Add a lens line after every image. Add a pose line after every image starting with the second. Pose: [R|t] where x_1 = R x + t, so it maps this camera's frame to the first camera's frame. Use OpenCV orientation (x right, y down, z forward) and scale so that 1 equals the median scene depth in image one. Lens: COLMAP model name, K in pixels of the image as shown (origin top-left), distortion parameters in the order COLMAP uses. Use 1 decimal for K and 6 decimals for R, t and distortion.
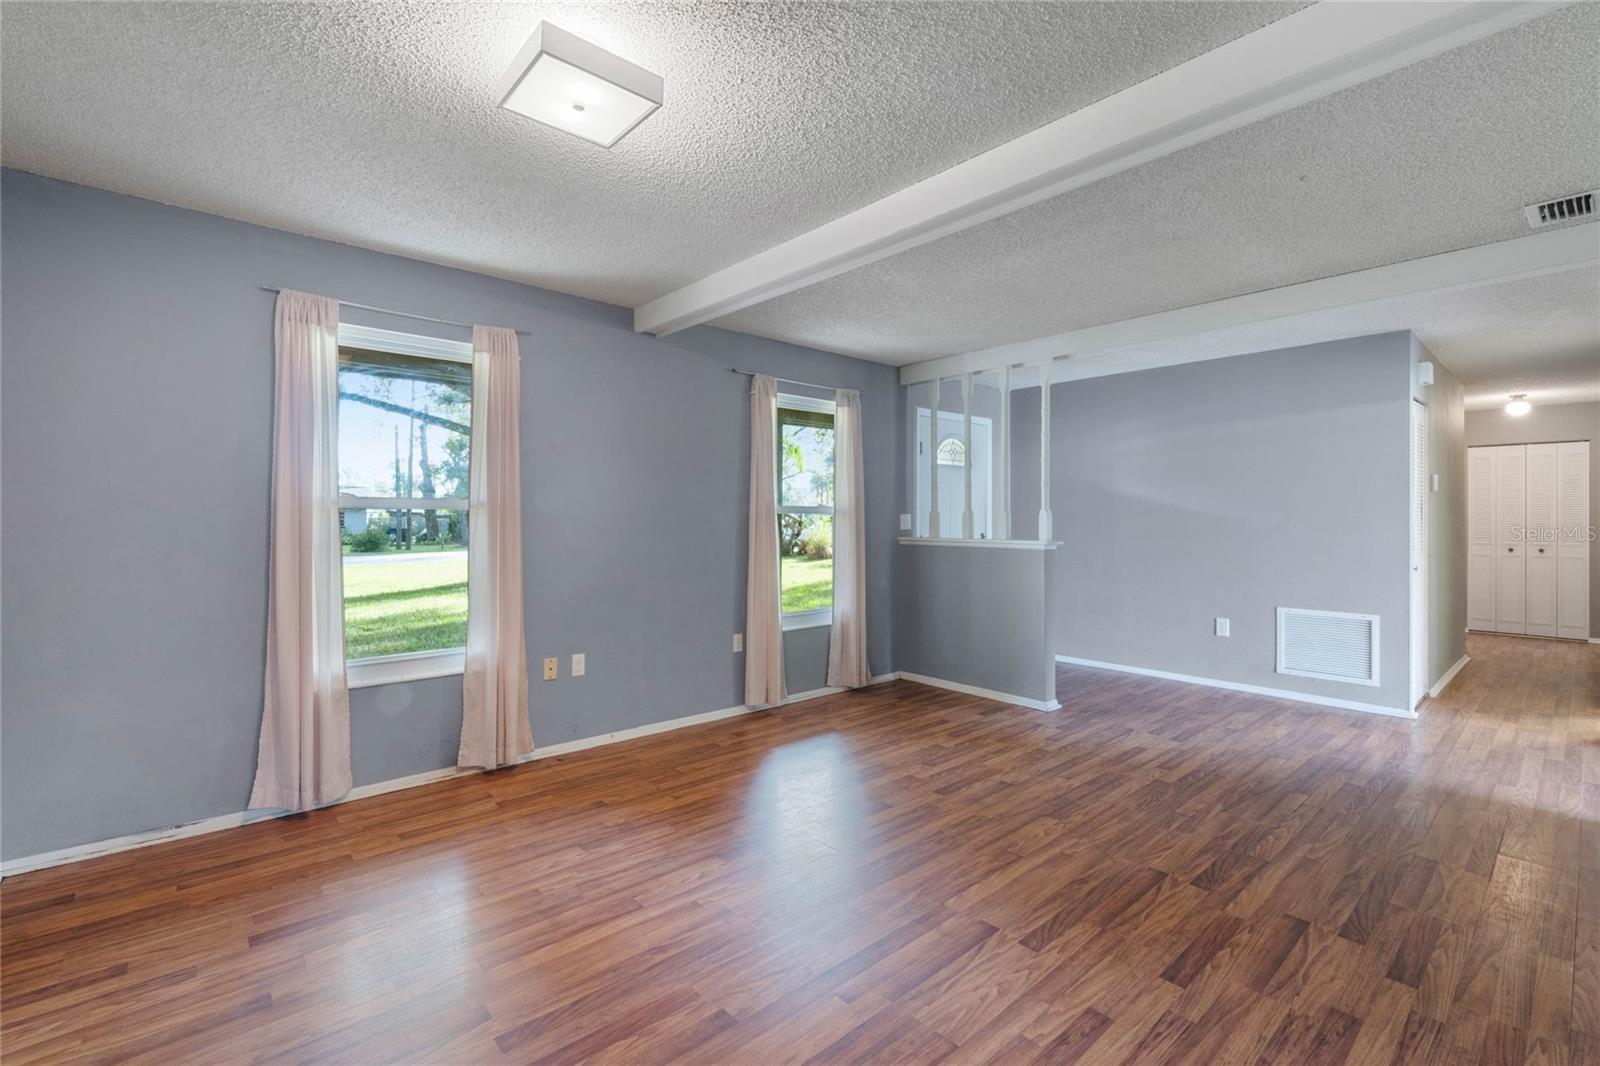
lens RADIAL K [[742.0, 0, 775.3], [0, 742.0, 526.6], [0, 0, 1]] dist [-0.004841, -0.001070]
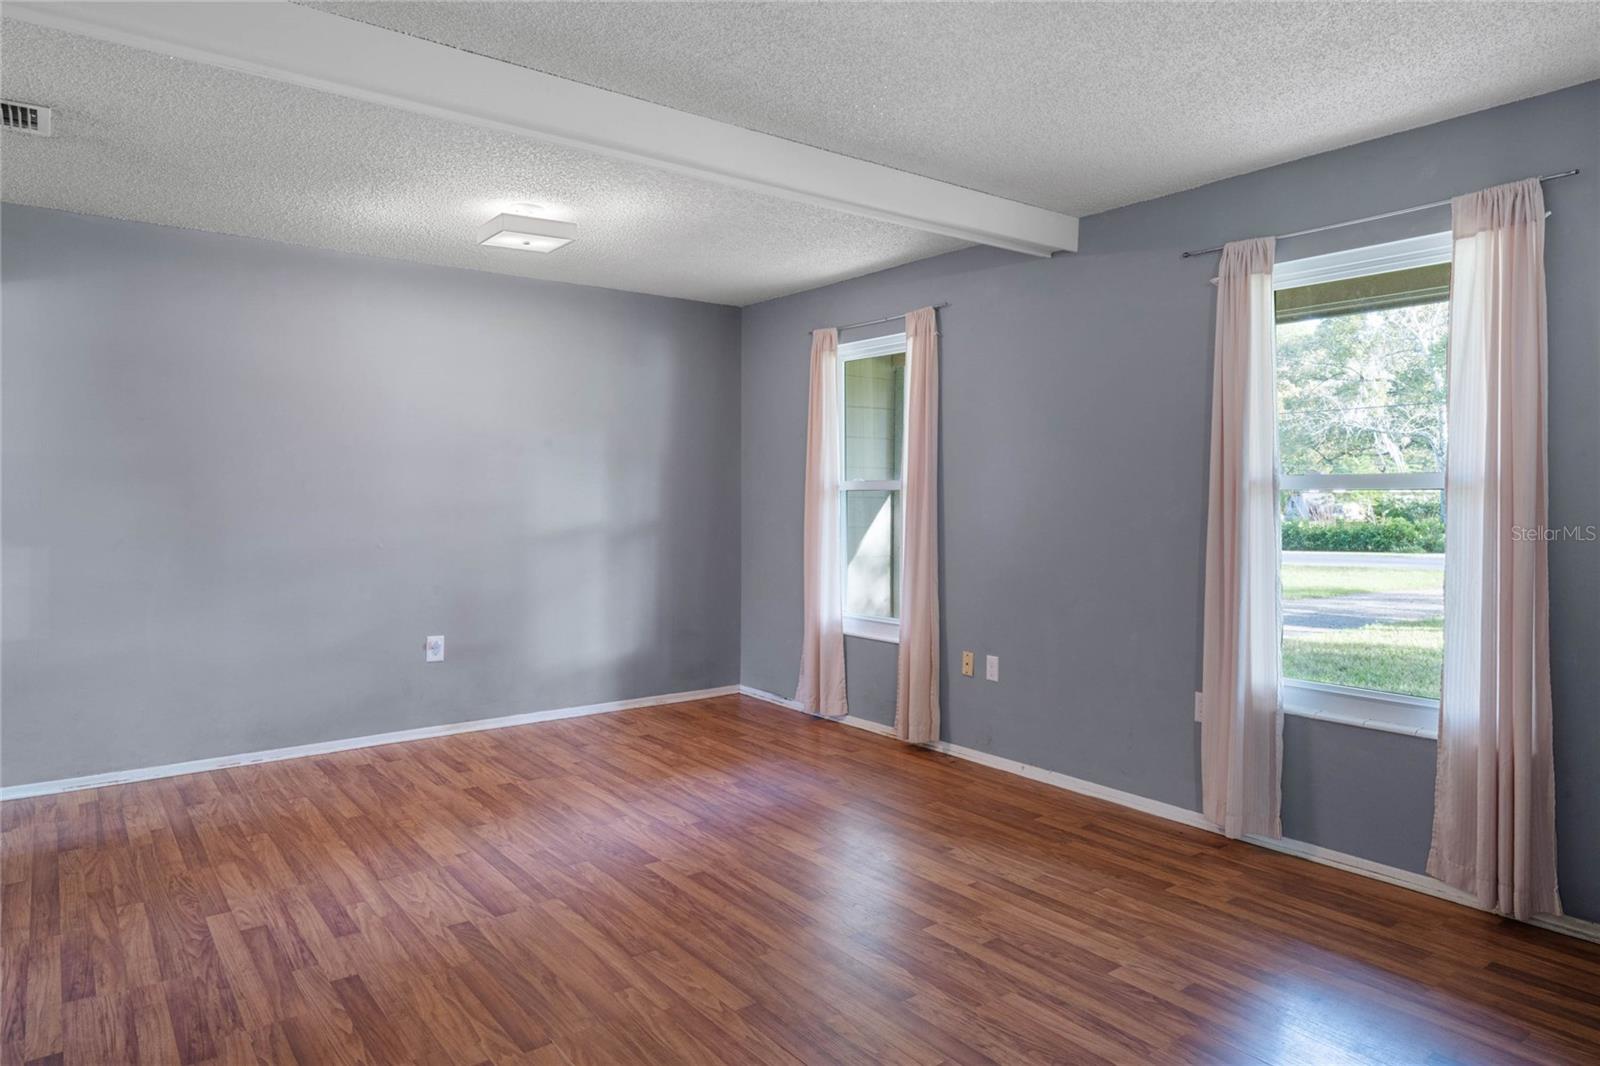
lens RADIAL K [[984.1, 0, 785.7], [0, 984.1, 525.8], [0, 0, 1]] dist [0.008859, -0.003896]
pose [[-0.088637, 0.027593, -0.995682, 1.377563], [-0.012938, 0.999500, 0.028850, -0.015187], [0.995980, 0.015440, -0.088235, 1.318856]]
